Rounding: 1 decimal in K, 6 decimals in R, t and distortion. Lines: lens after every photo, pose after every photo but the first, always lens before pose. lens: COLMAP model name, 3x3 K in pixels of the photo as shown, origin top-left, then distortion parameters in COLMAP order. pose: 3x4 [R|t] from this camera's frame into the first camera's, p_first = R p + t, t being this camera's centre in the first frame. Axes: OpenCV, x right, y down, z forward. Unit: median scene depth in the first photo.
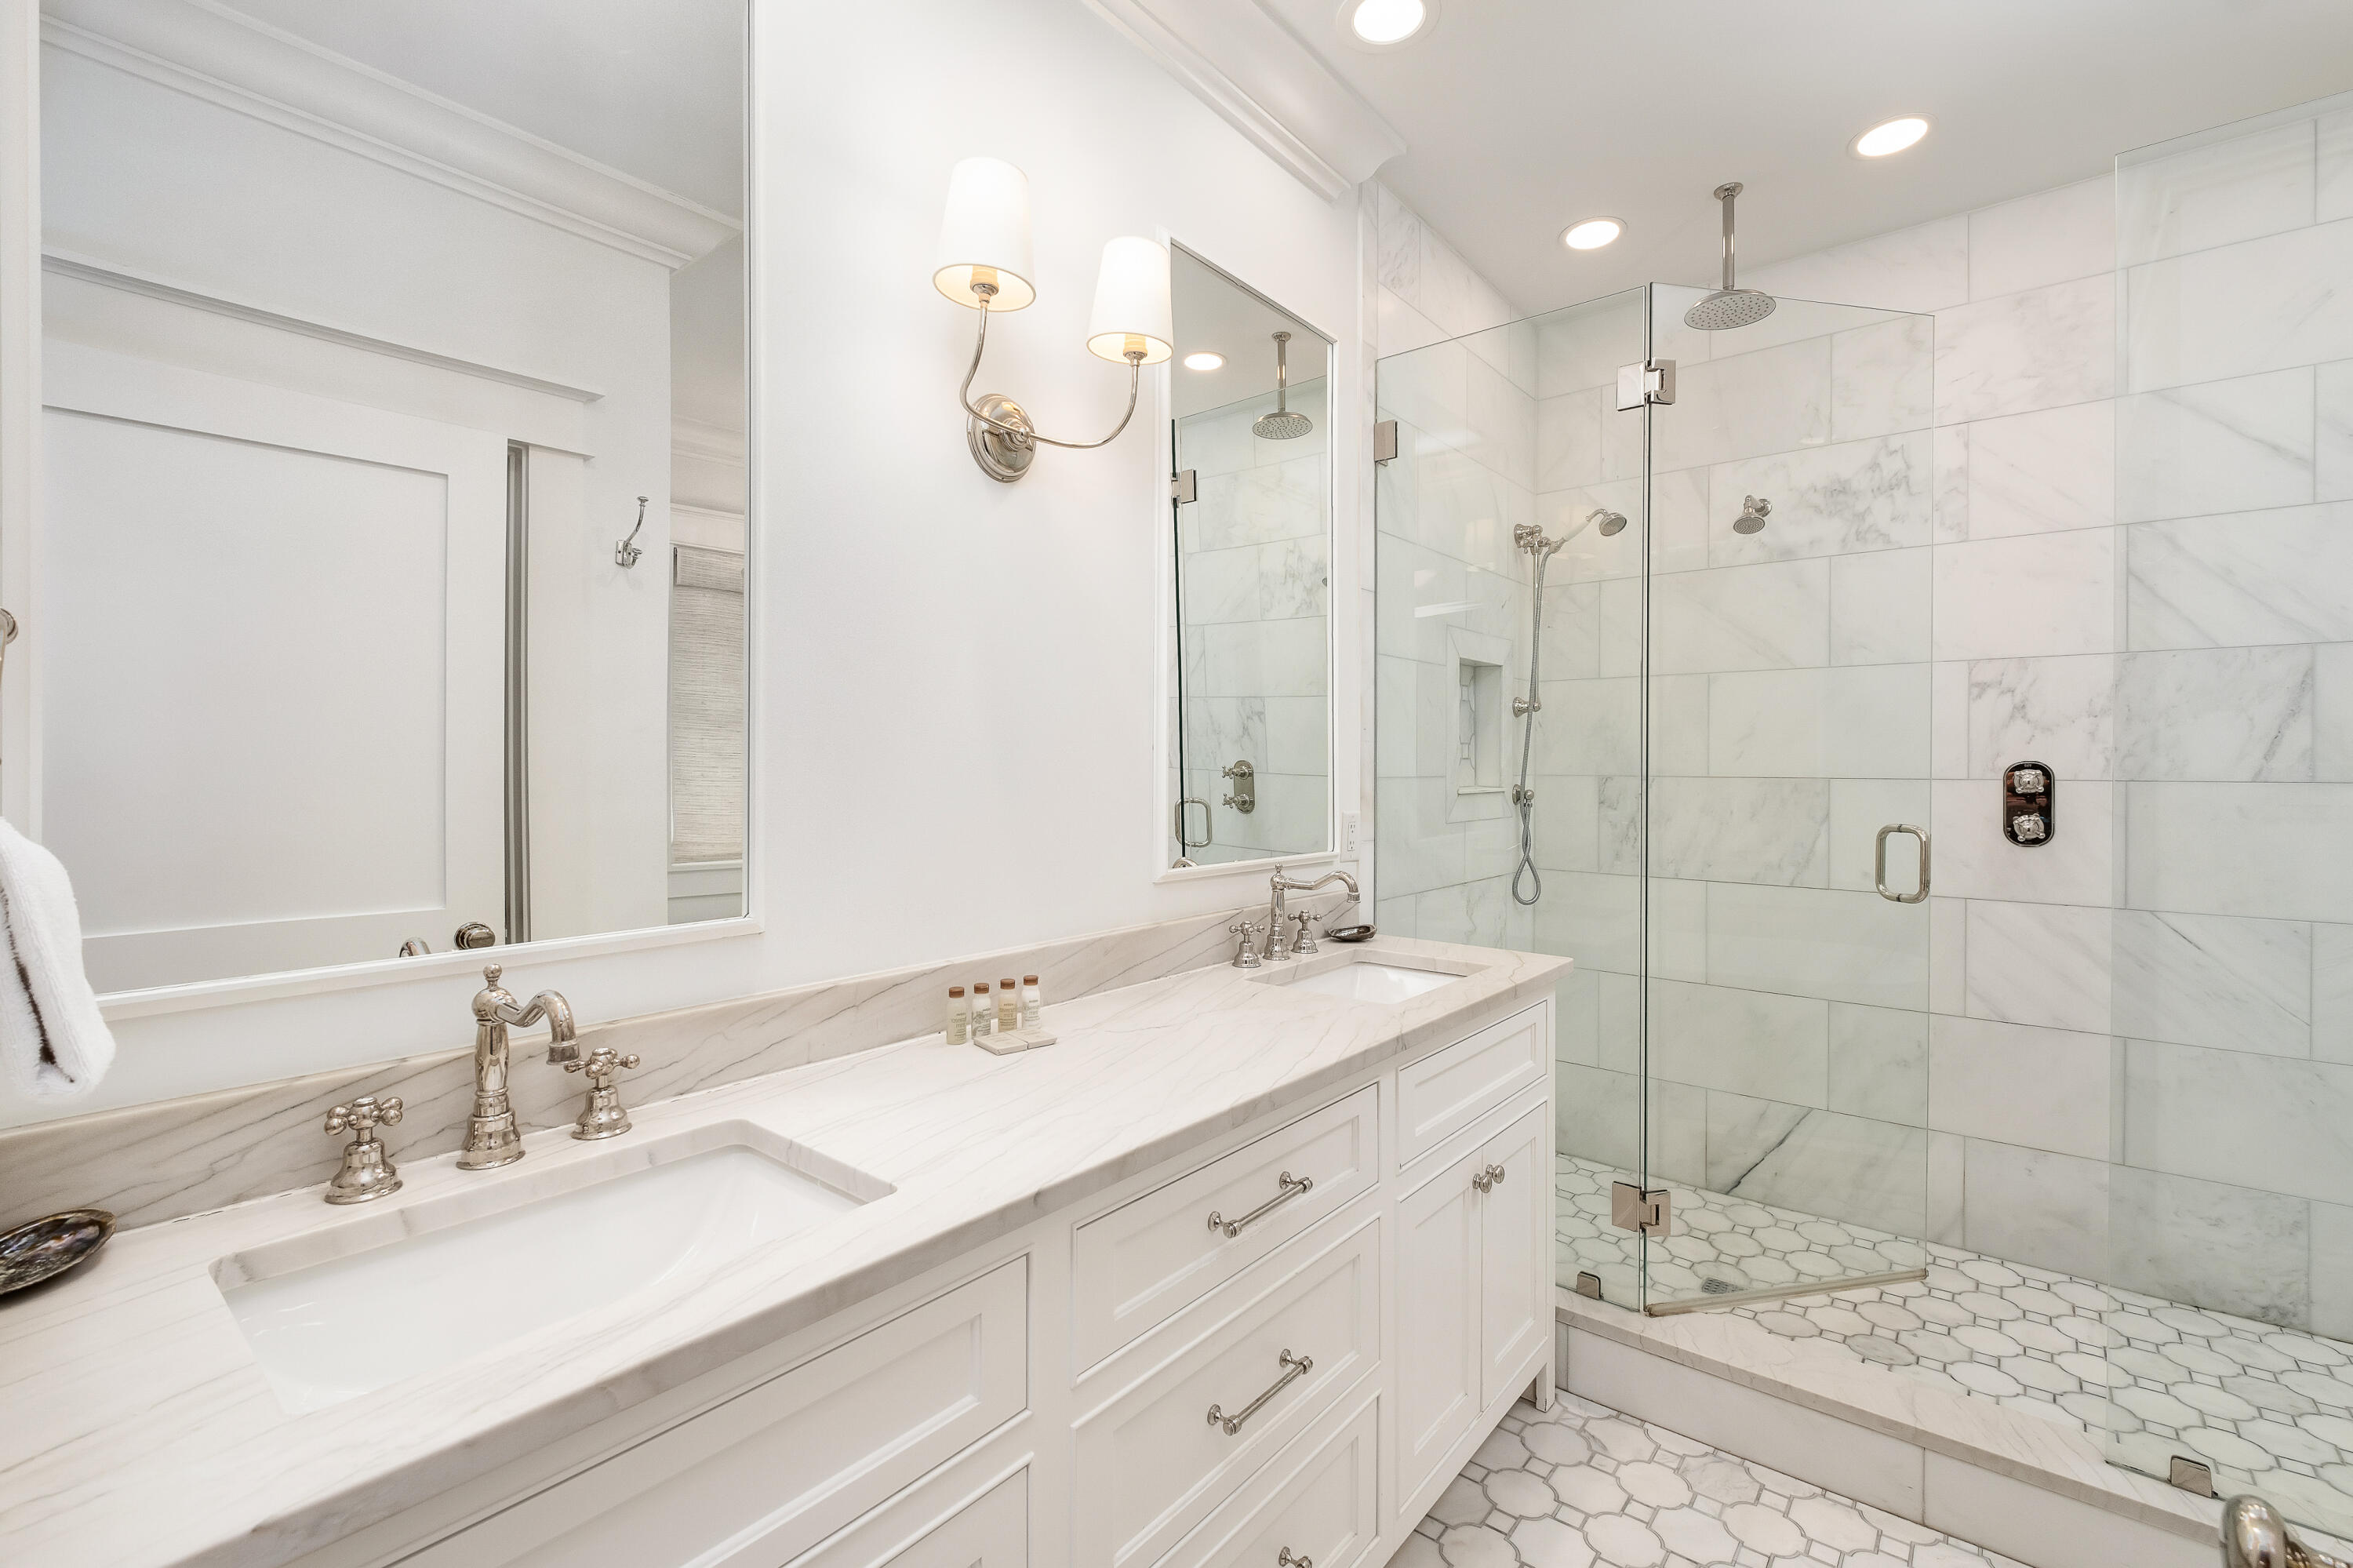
lens RADIAL K [[1009.5, 0, 1185.8], [0, 1009.5, 774.8], [0, 0, 1]] dist [0.006483, -0.006177]
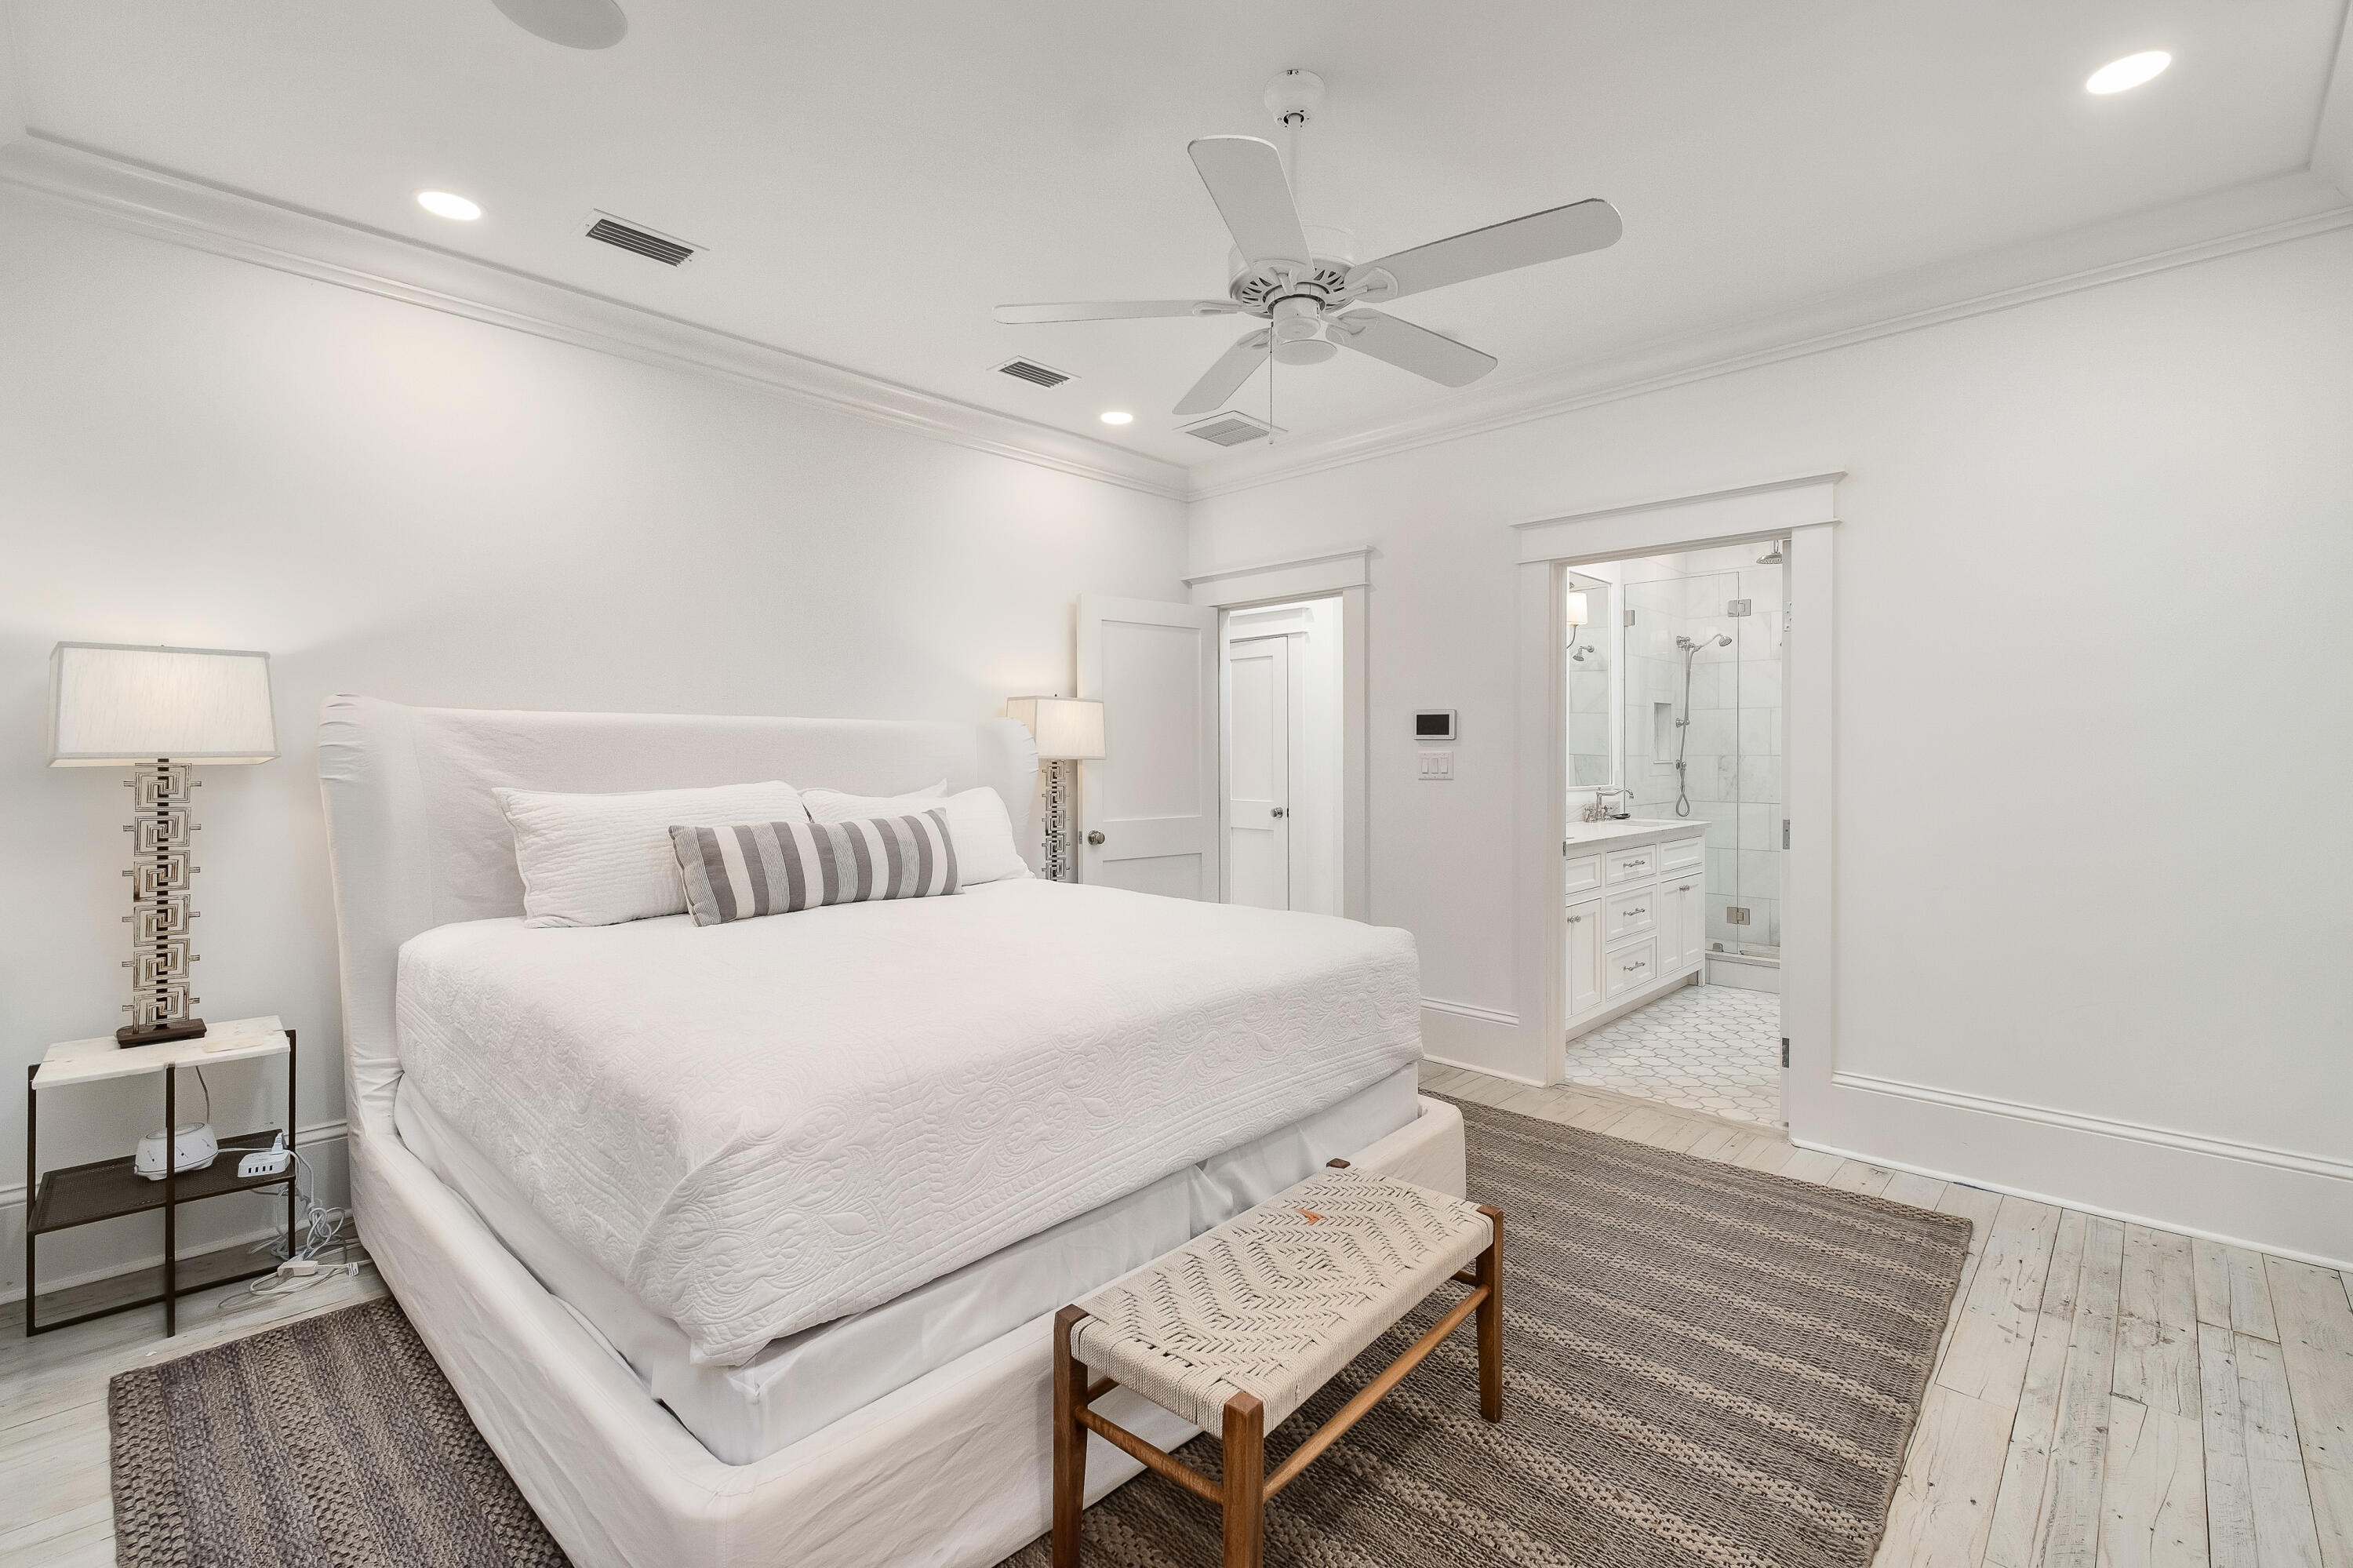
lens RADIAL K [[1059.6, 0, 1178.1], [0, 1059.6, 751.4], [0, 0, 1]] dist [0.000505, -0.000123]
pose [[0.997570, -0.000511, -0.069668, -0.694769], [0.000023, 0.999975, -0.007009, 0.010446], [0.069670, 0.006990, 0.997546, -1.588896]]
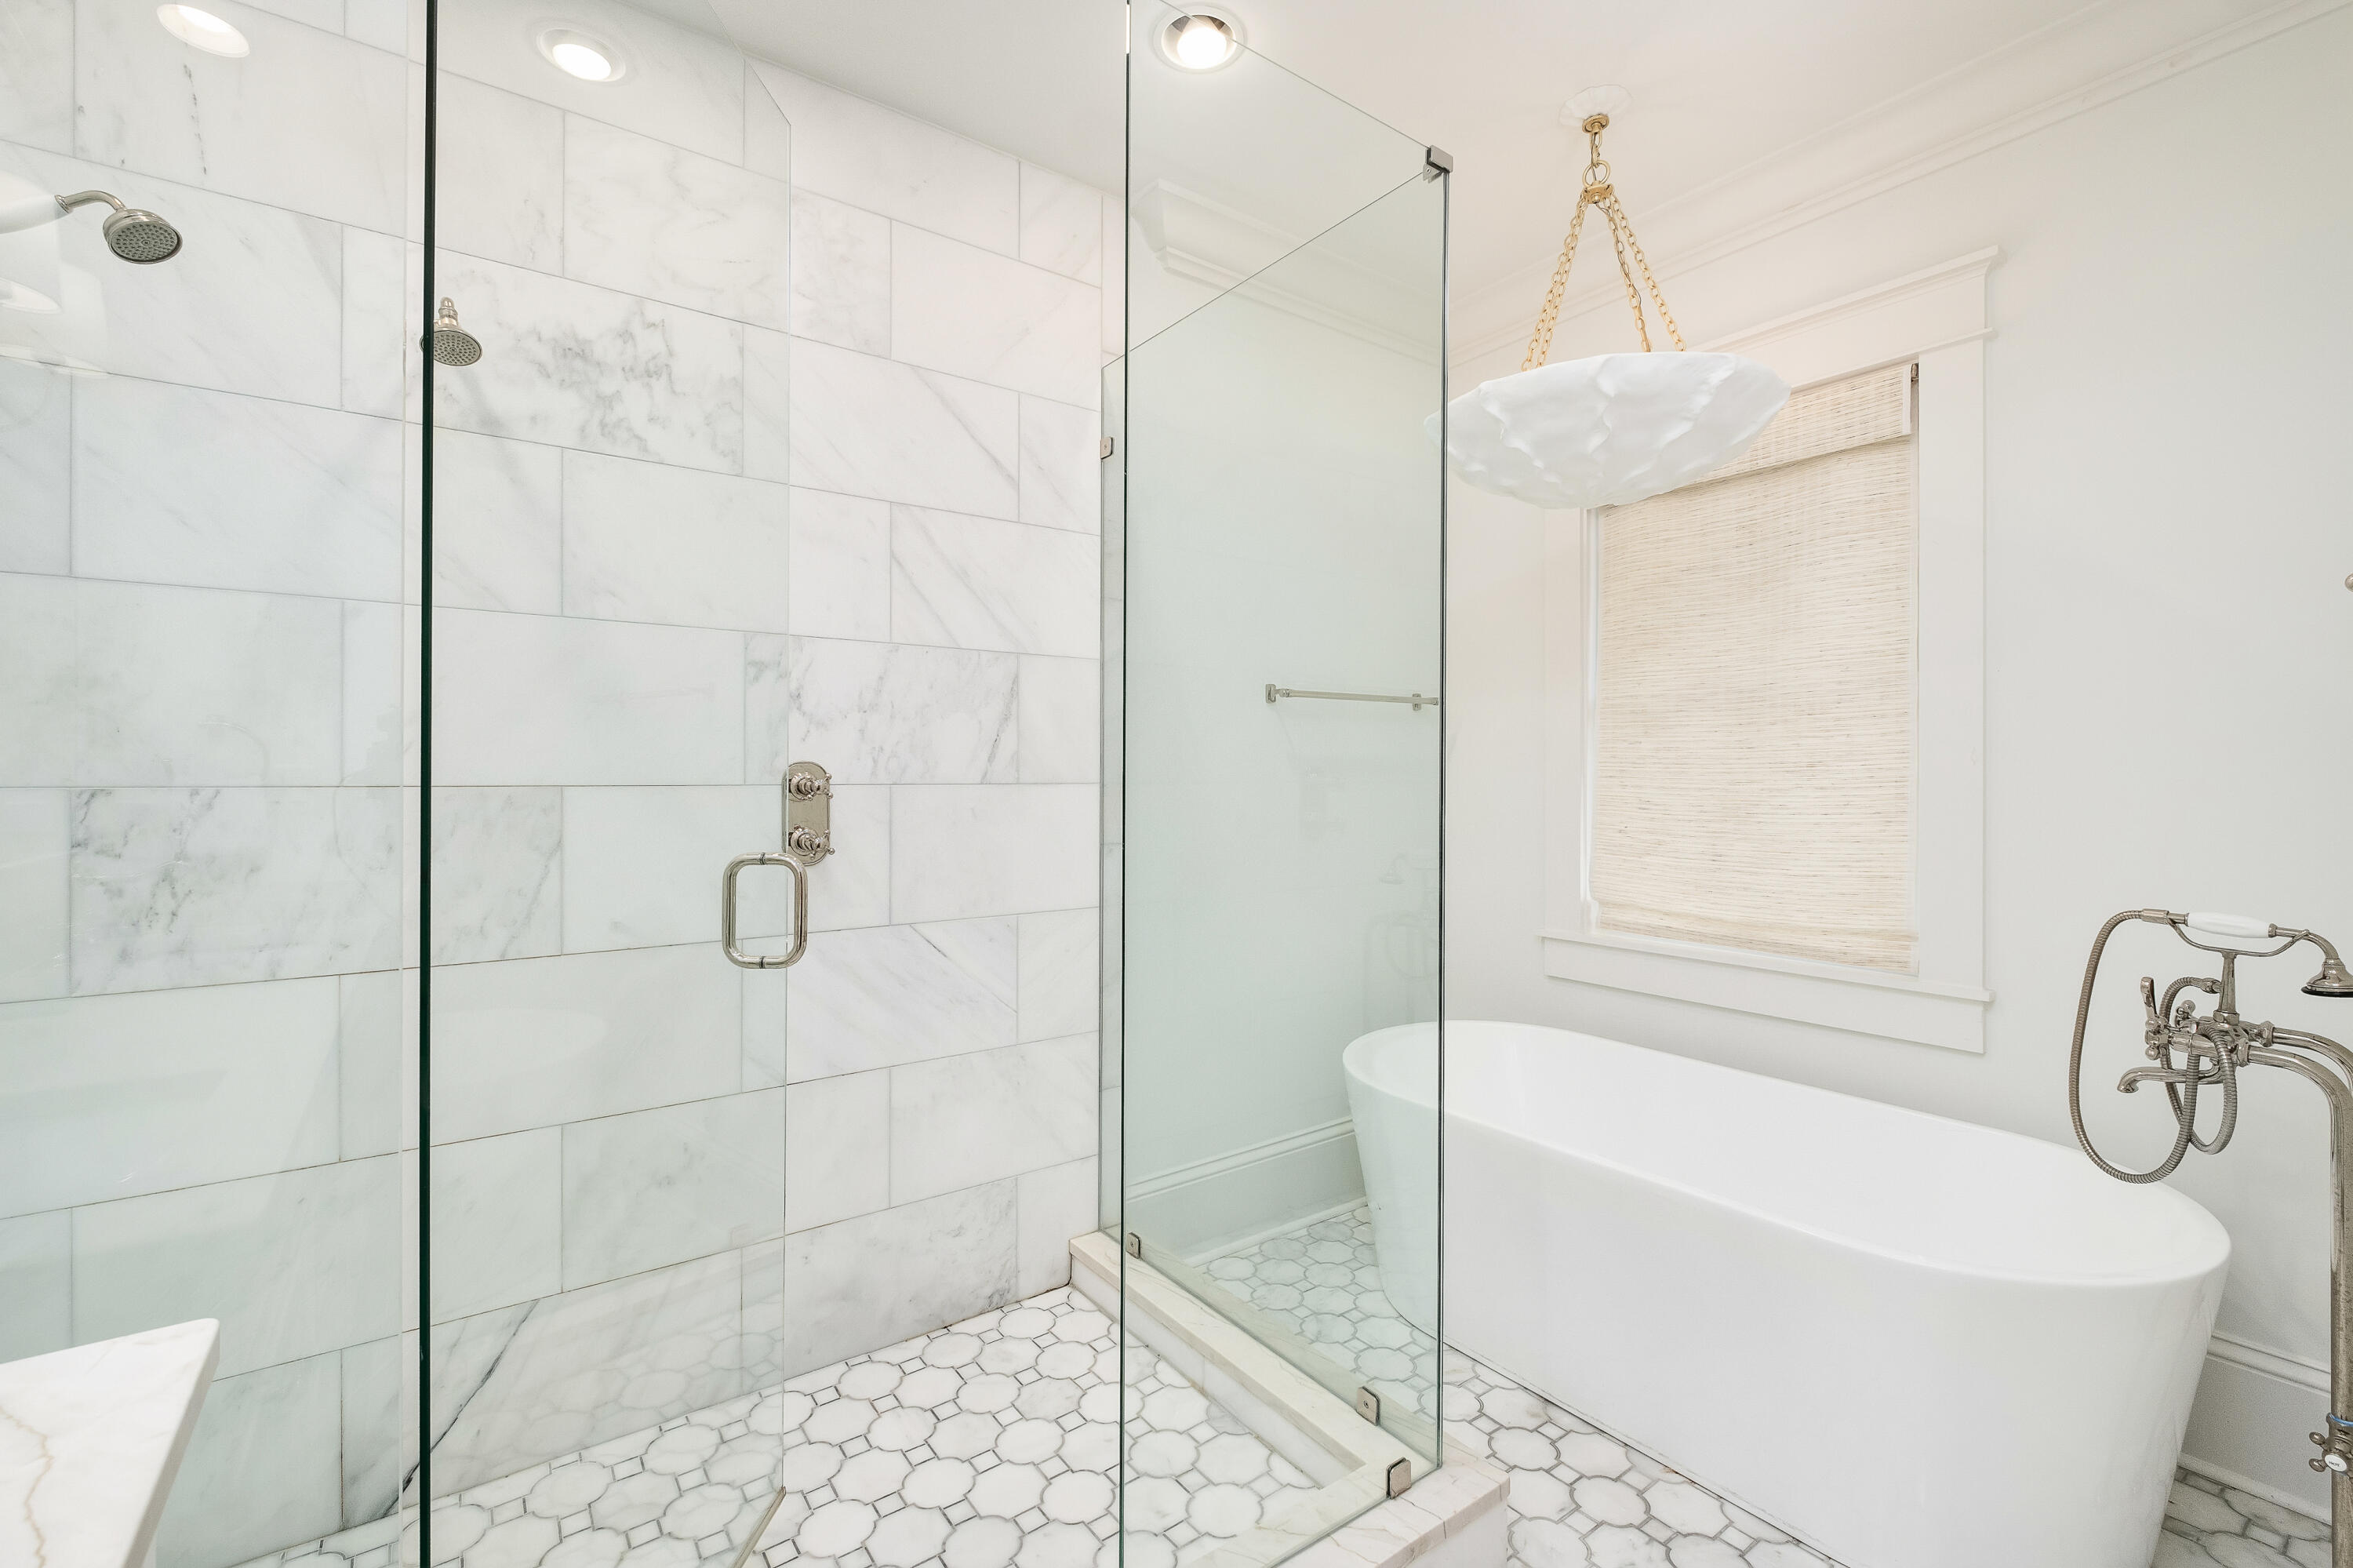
lens RADIAL K [[1009.5, 0, 1185.8], [0, 1009.5, 774.8], [0, 0, 1]] dist [0.006483, -0.006177]
pose [[0.247805, -0.001710, 0.968808, 0.109499], [0.008364, 0.999965, -0.000375, -0.000257], [-0.968774, 0.008196, 0.247811, 0.483193]]
